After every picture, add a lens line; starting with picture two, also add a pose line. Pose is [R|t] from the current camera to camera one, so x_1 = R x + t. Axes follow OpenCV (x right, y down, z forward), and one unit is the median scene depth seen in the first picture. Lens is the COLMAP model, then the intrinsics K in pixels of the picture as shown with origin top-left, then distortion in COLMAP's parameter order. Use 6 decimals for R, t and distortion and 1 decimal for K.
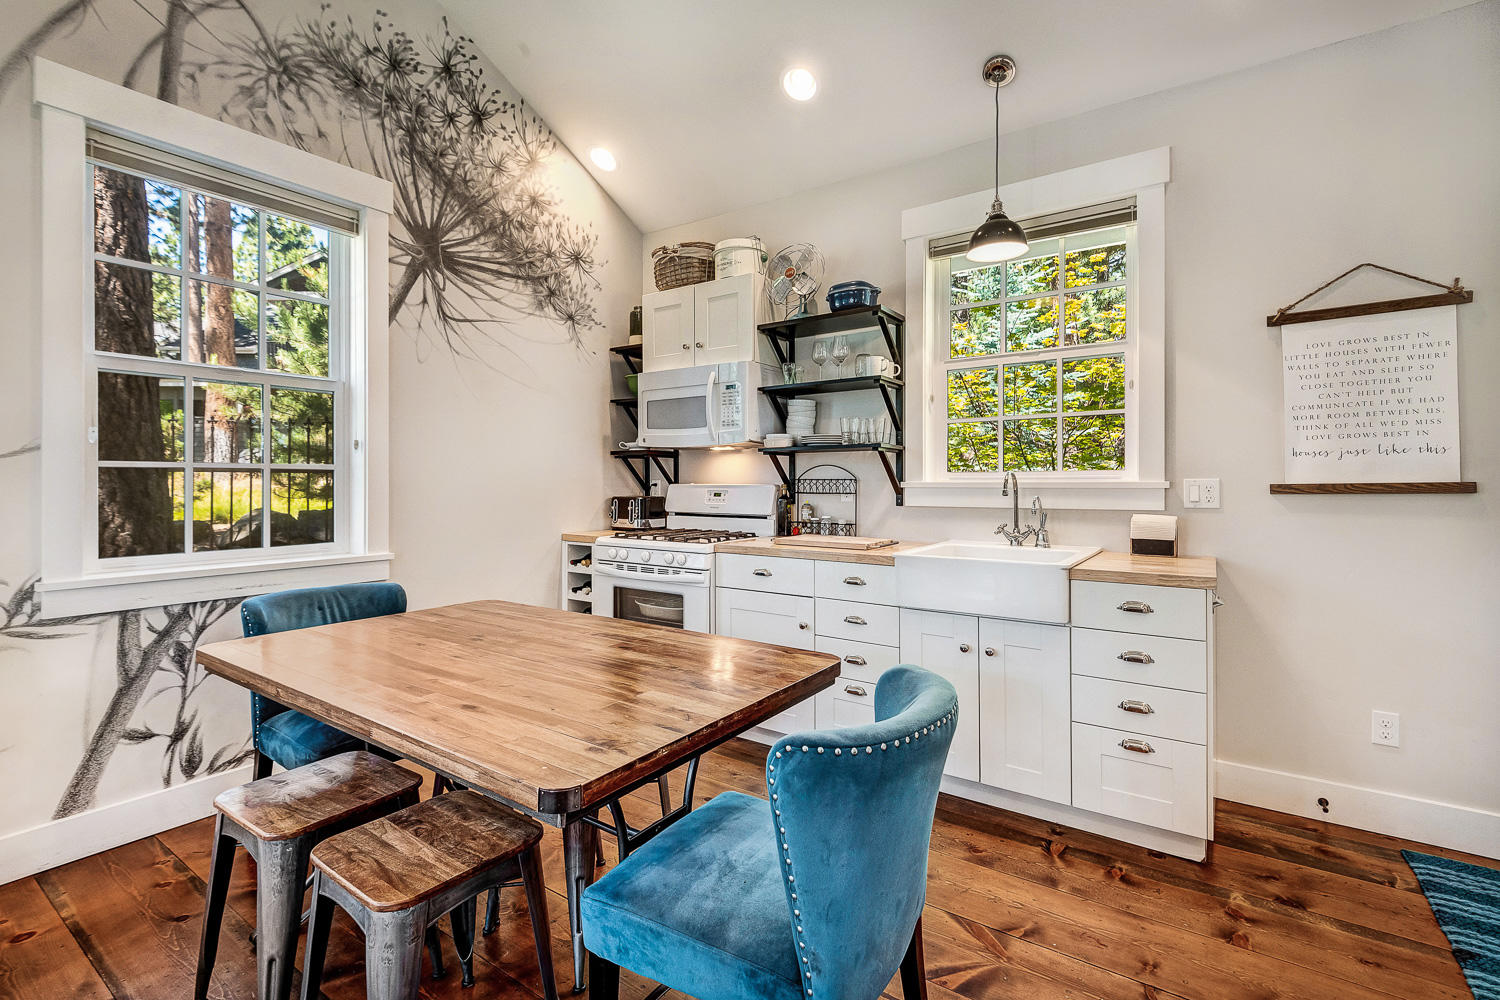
lens RADIAL K [[685.3, 0, 743.3], [0, 685.3, 482.3], [0, 0, 1]] dist [0.053295, -0.033400]
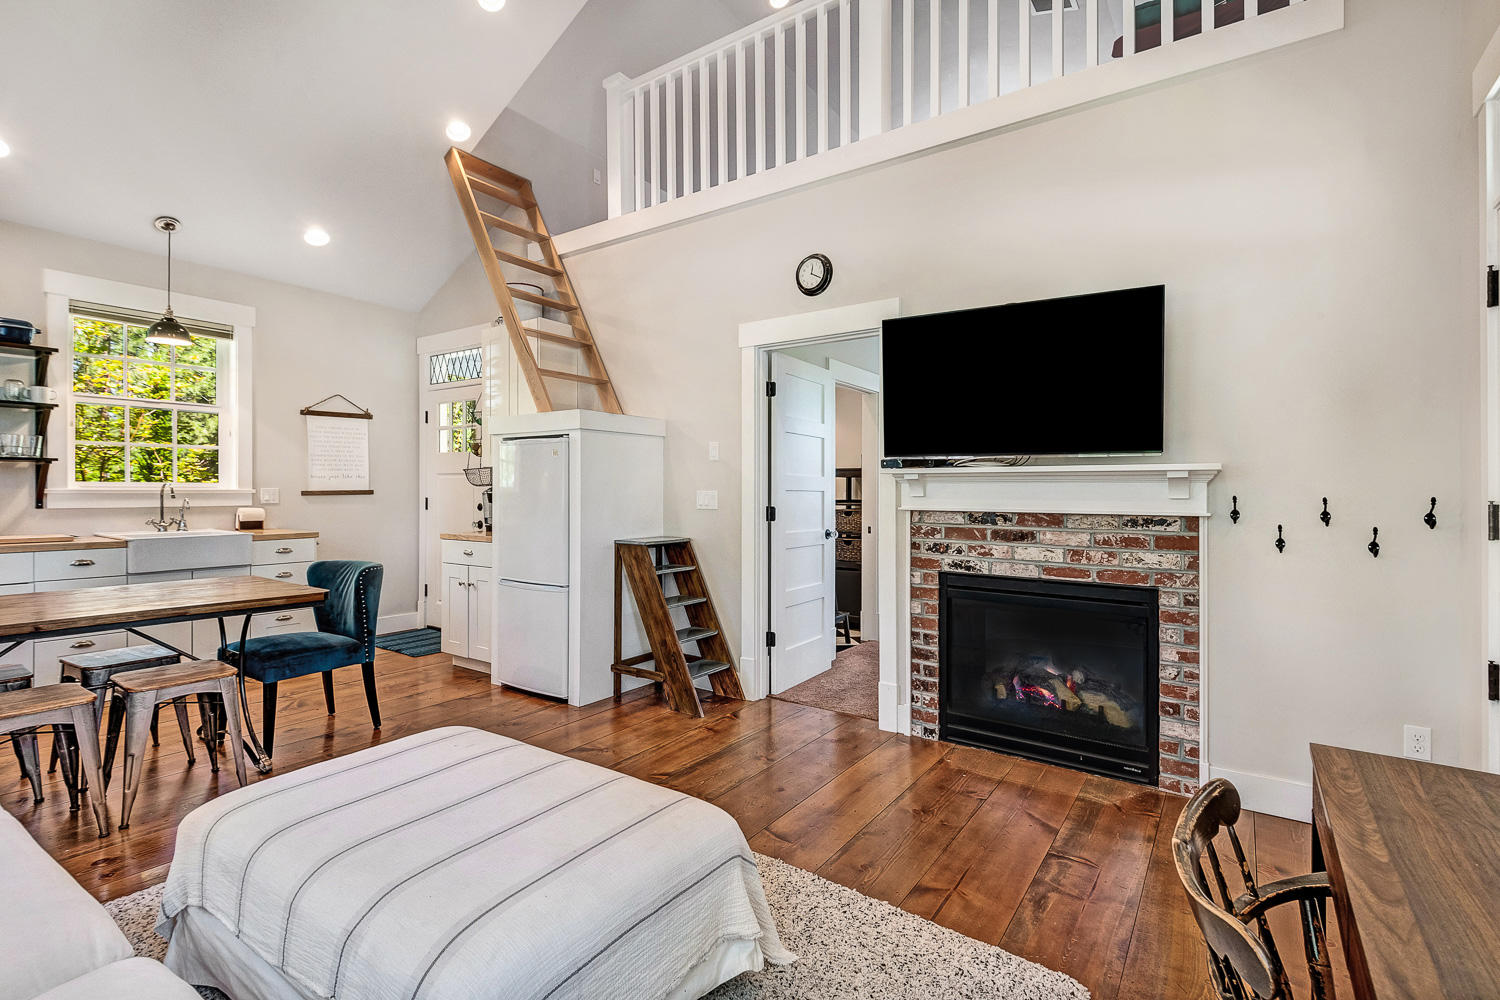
lens RADIAL K [[685.3, 0, 743.3], [0, 685.3, 482.3], [0, 0, 1]] dist [0.053295, -0.033400]
pose [[-0.003074, 0.012512, 0.999917, -0.976855], [-0.003588, 0.999915, -0.012523, -0.001004], [-0.999989, -0.003627, -0.003028, -0.226795]]
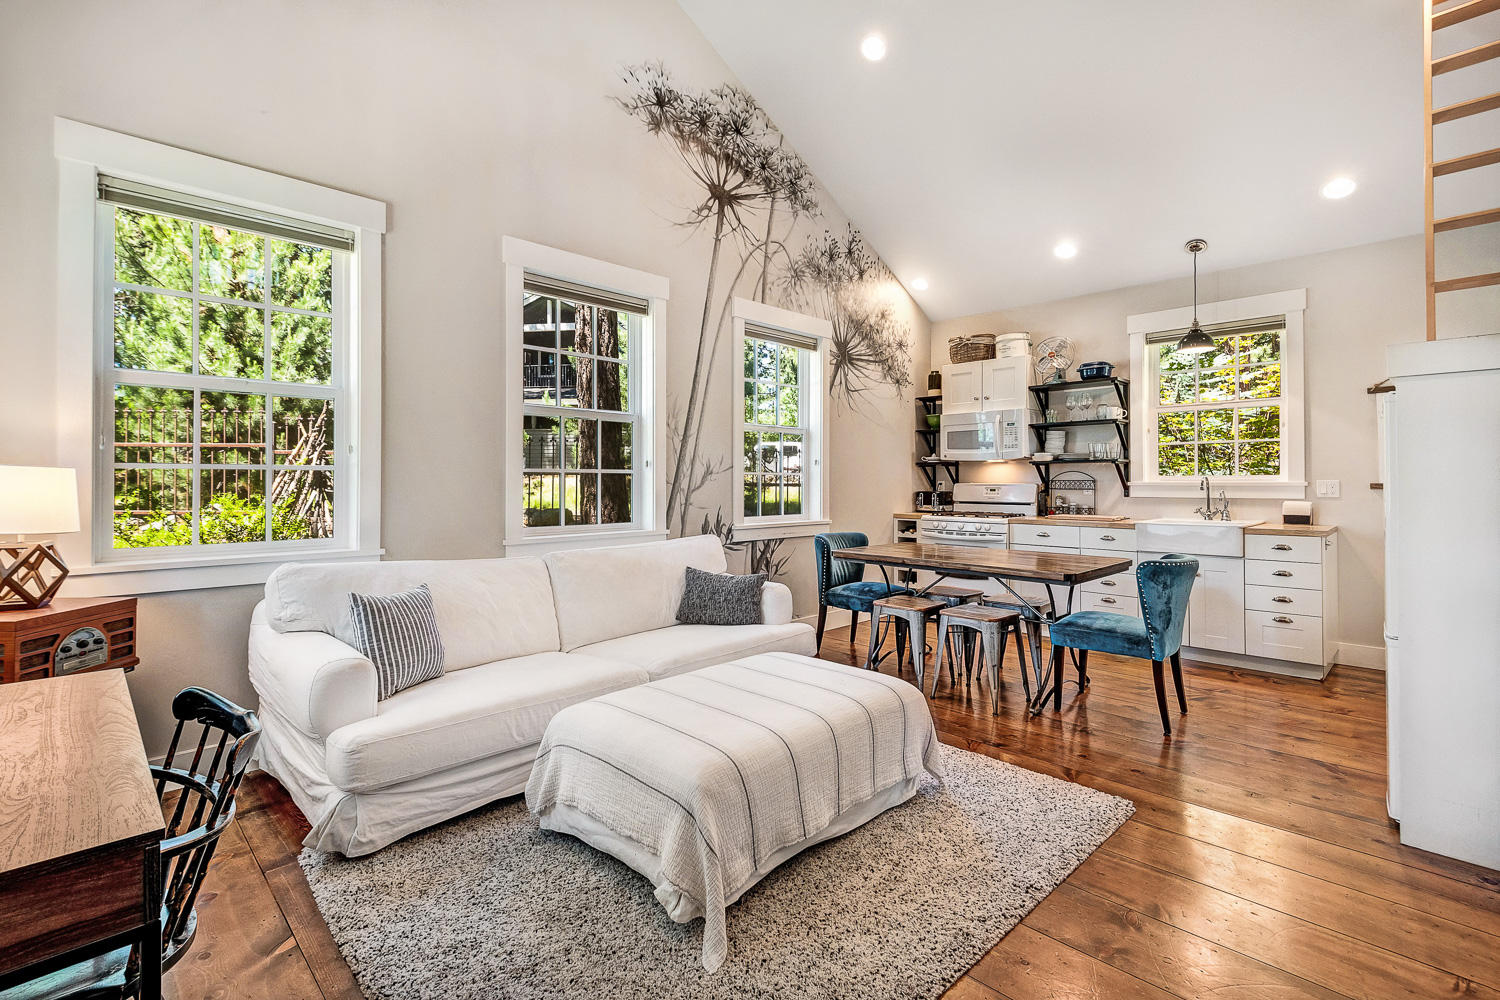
lens RADIAL K [[685.3, 0, 743.3], [0, 685.3, 482.3], [0, 0, 1]] dist [0.053295, -0.033400]
pose [[0.984226, 0.000326, -0.176915, -0.361449], [-0.000407, 1.000000, -0.000419, 0.000925], [0.176914, 0.000484, 0.984226, -0.752481]]
